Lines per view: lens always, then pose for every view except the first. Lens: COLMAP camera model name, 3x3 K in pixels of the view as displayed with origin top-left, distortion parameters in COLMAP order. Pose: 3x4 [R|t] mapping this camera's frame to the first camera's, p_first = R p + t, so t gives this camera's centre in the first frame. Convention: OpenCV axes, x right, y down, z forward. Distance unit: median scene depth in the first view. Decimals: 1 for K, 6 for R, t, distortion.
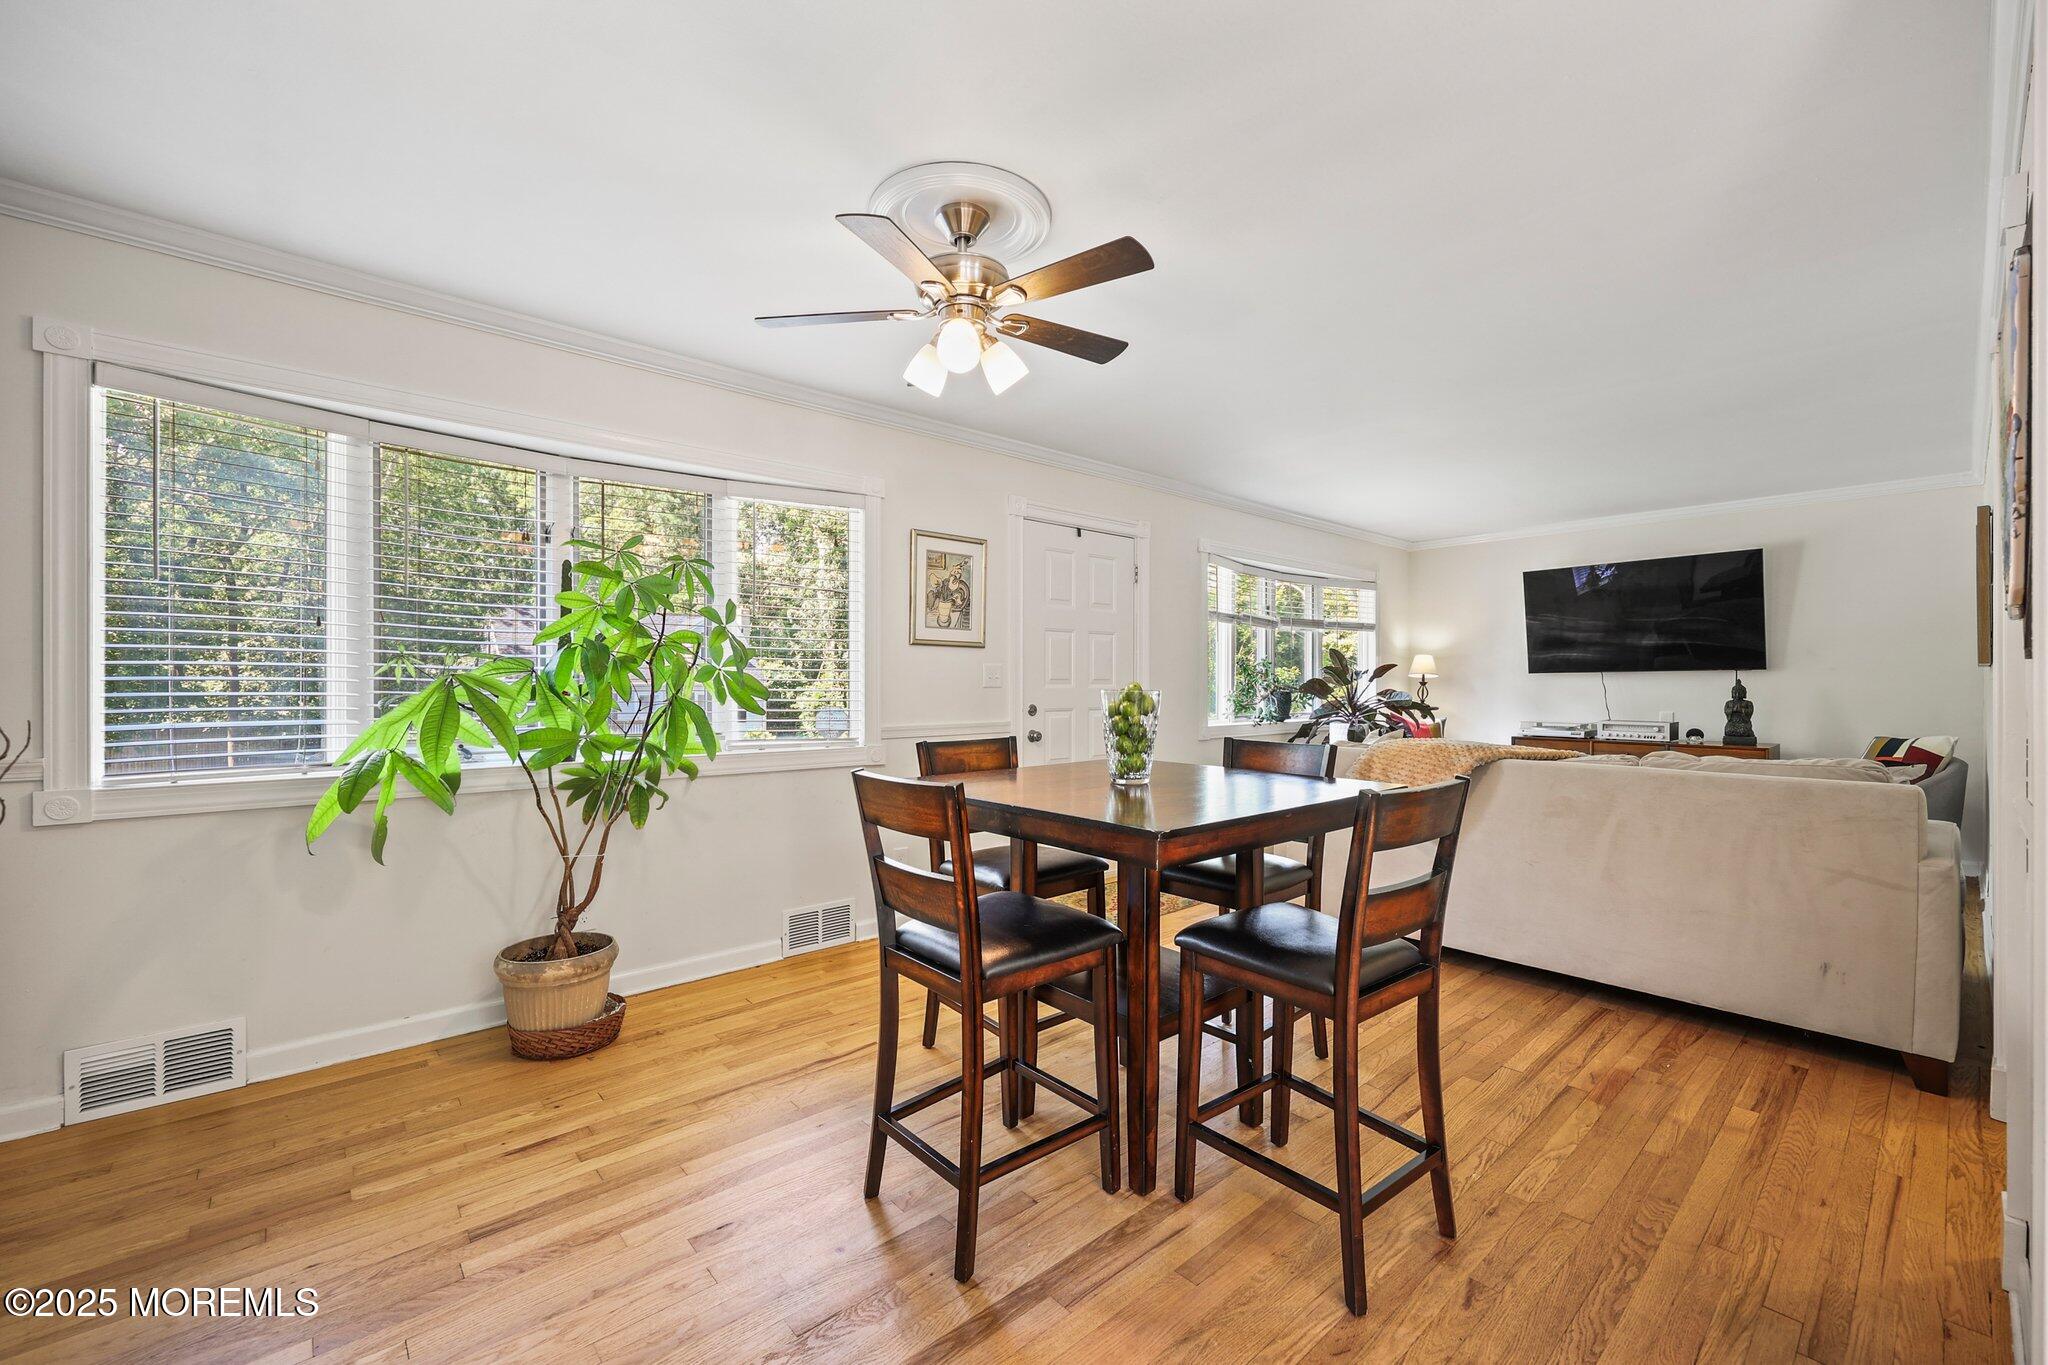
lens RADIAL K [[826.9, 0, 1024.0], [0, 826.9, 682.5], [0, 0, 1]] dist [-0.000610, -0.000287]
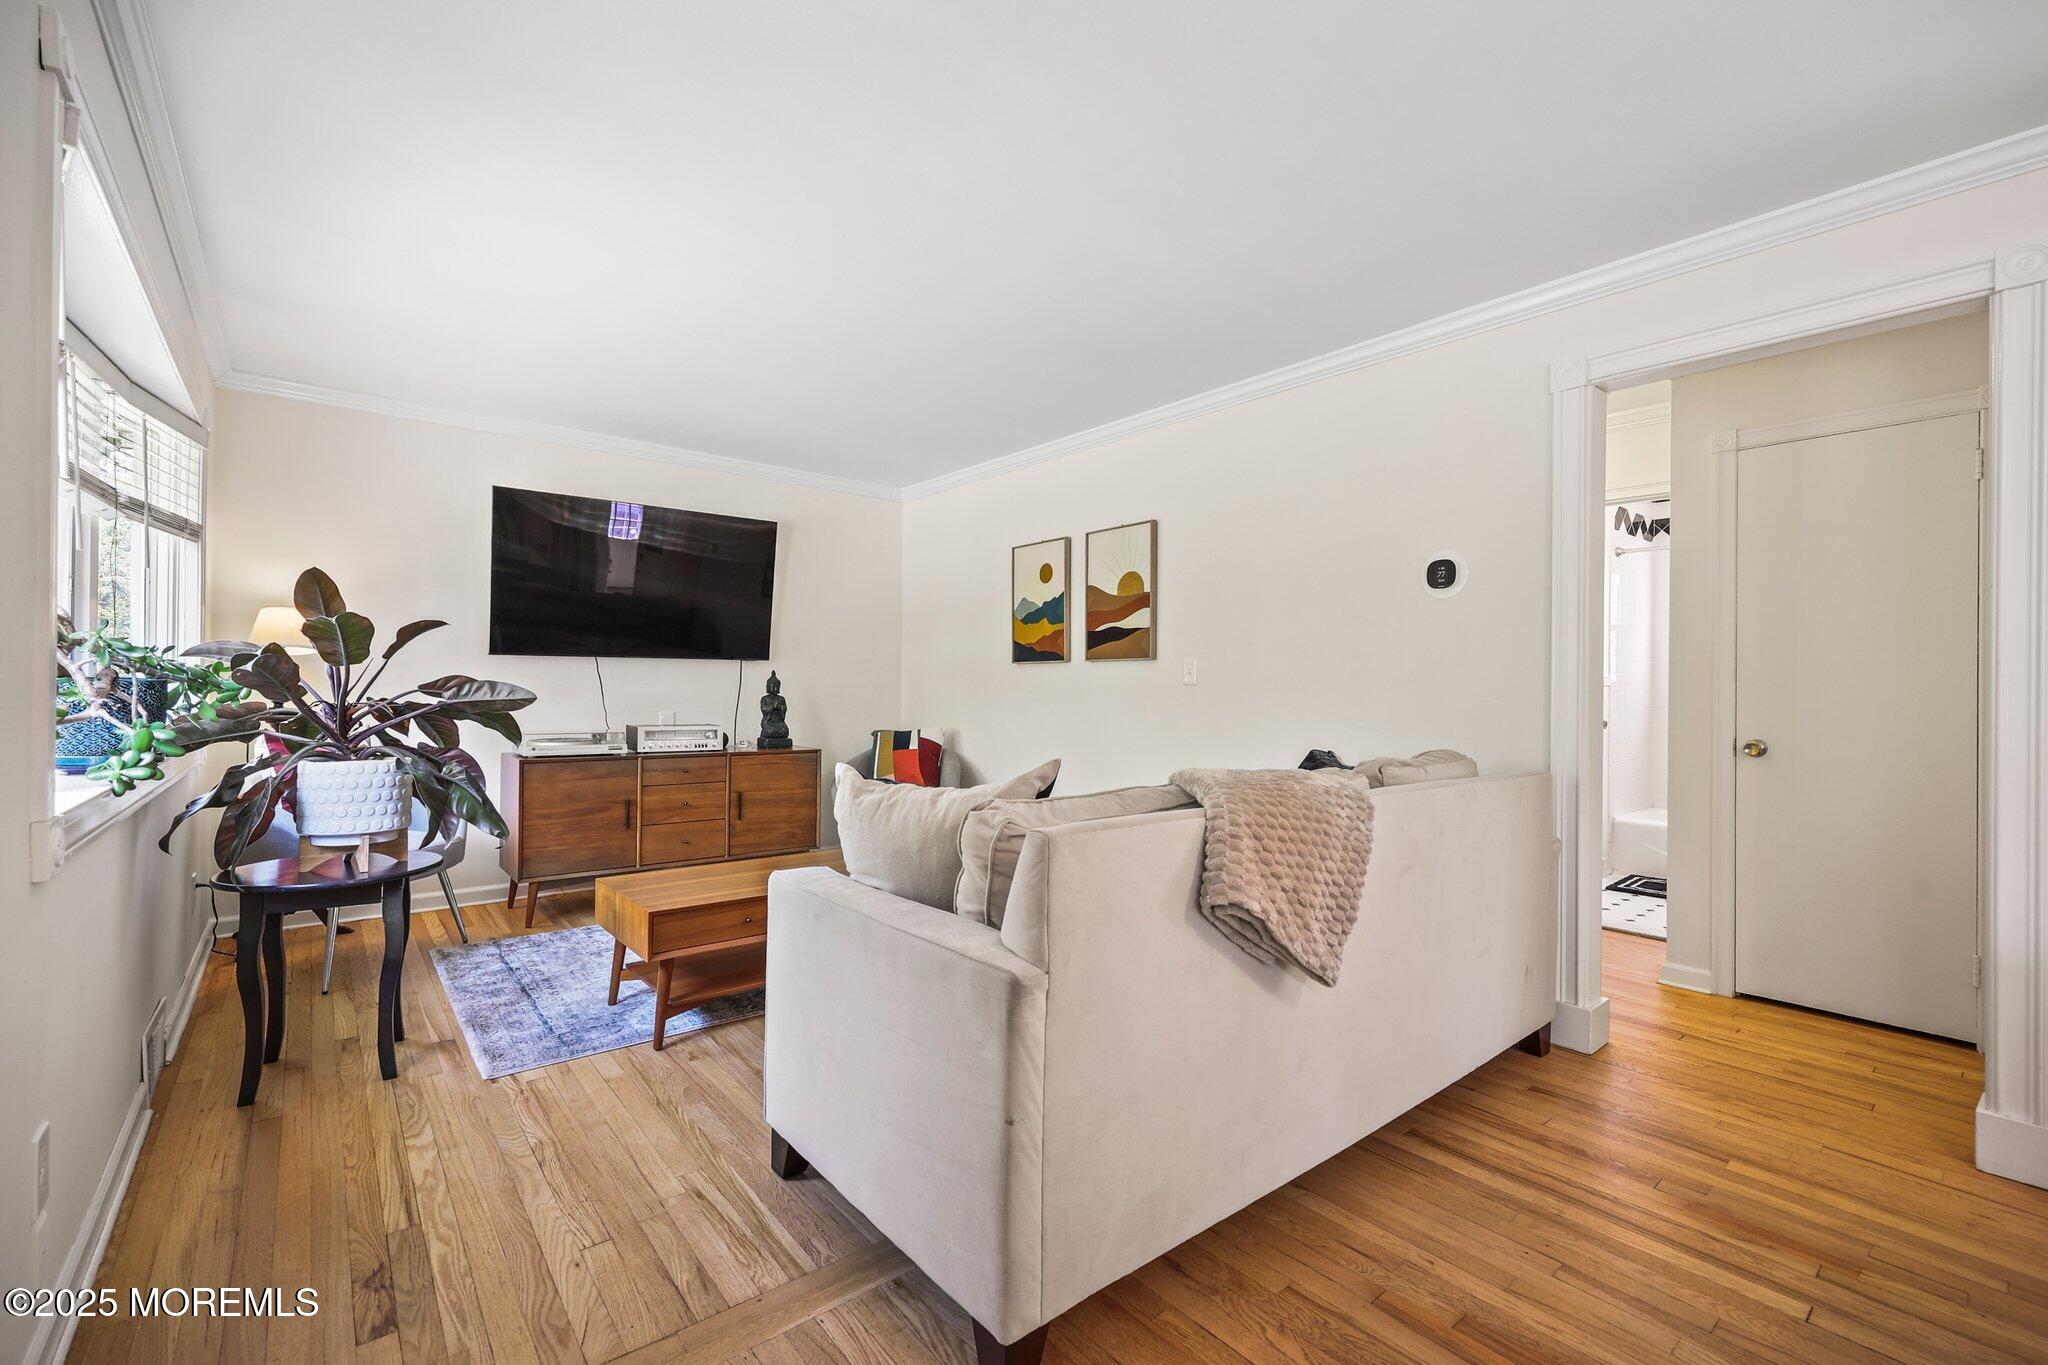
lens RADIAL K [[826.9, 0, 1024.0], [0, 826.9, 682.5], [0, 0, 1]] dist [-0.000610, -0.000287]
pose [[0.007067, 0.004652, 0.999964, -0.010087], [-0.018709, 0.999815, -0.004519, 0.006633], [-0.999800, -0.018677, 0.007153, 0.728397]]
